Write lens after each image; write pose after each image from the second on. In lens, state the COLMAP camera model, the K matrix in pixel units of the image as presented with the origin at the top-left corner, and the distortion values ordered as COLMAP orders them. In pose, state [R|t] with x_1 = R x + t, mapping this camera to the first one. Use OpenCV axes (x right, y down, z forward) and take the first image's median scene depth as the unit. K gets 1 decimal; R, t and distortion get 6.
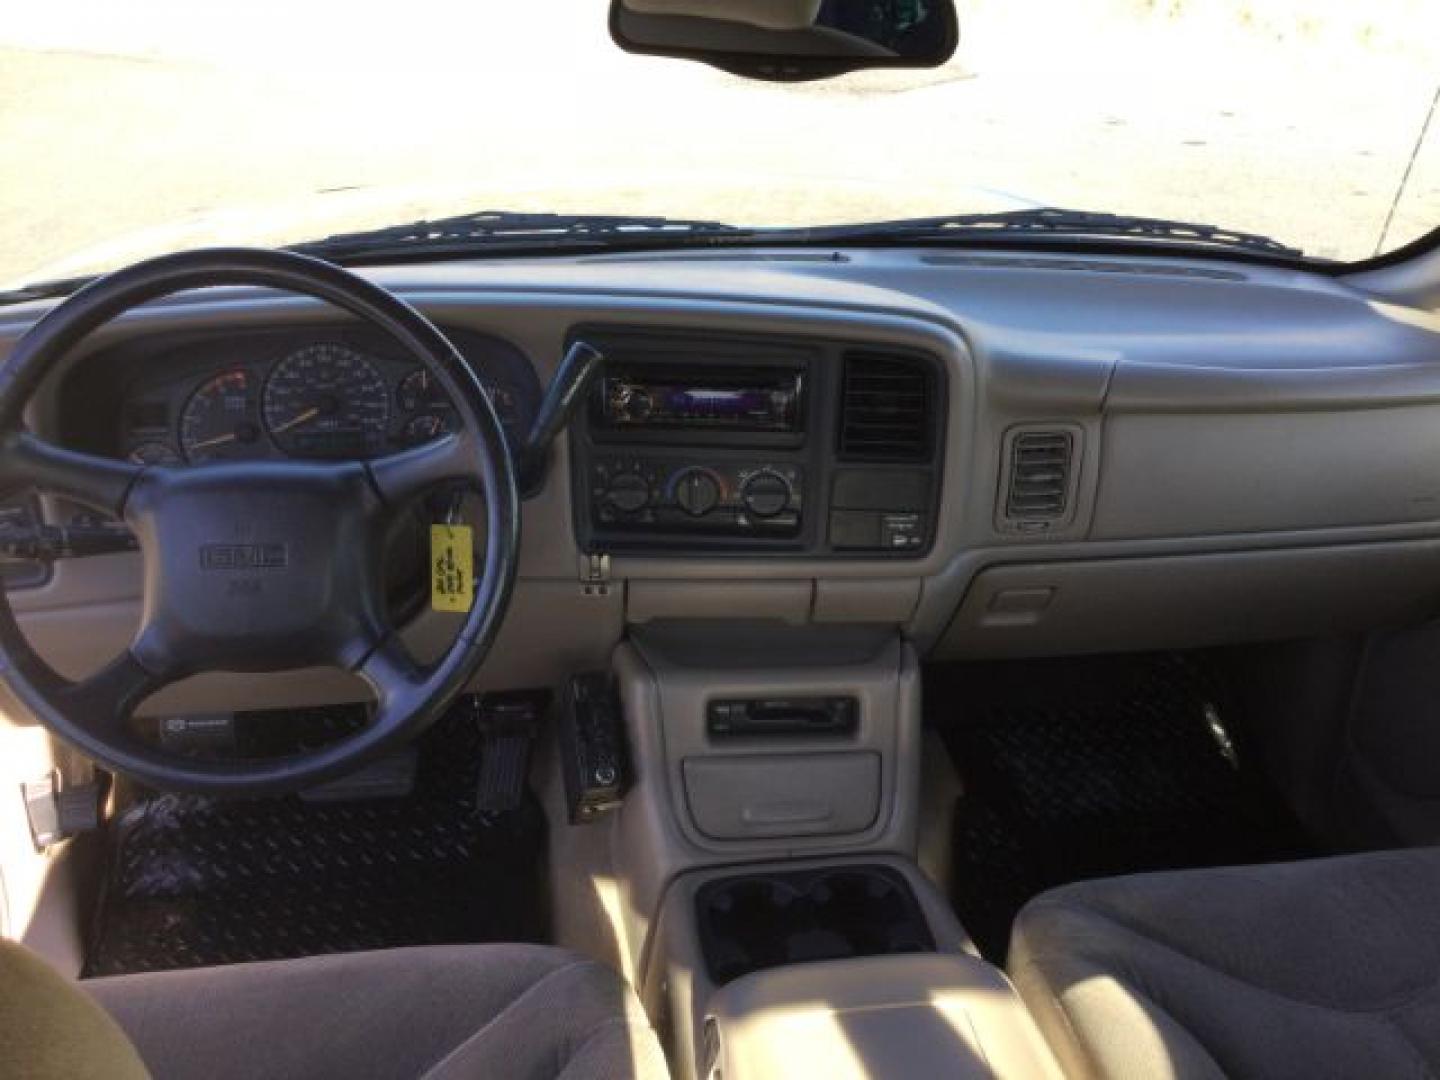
lens RADIAL K [[1310.0, 0, 730.0], [0, 1310.0, 549.7], [0, 0, 1]] dist [0.138826, -0.266323]
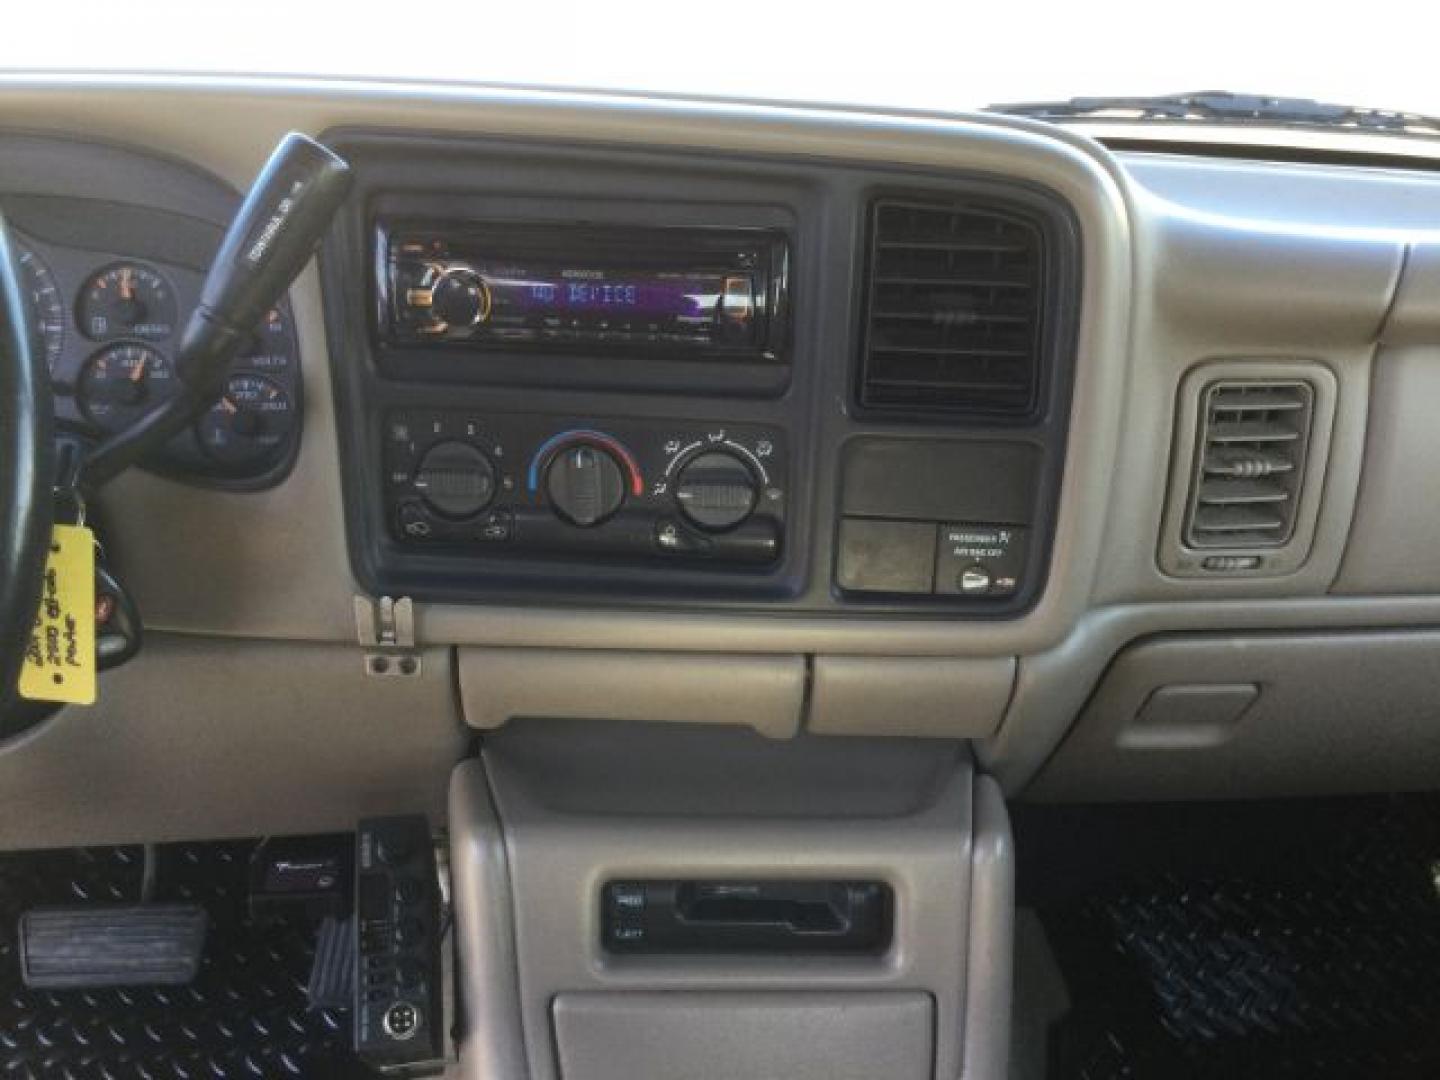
lens RADIAL K [[1310.0, 0, 730.0], [0, 1310.0, 549.7], [0, 0, 1]] dist [0.138826, -0.266323]
pose [[0.998451, 0.019611, -0.052062, 0.059637], [-0.022752, 0.997912, -0.060443, 0.013556], [0.050768, 0.061534, 0.996813, 0.476018]]
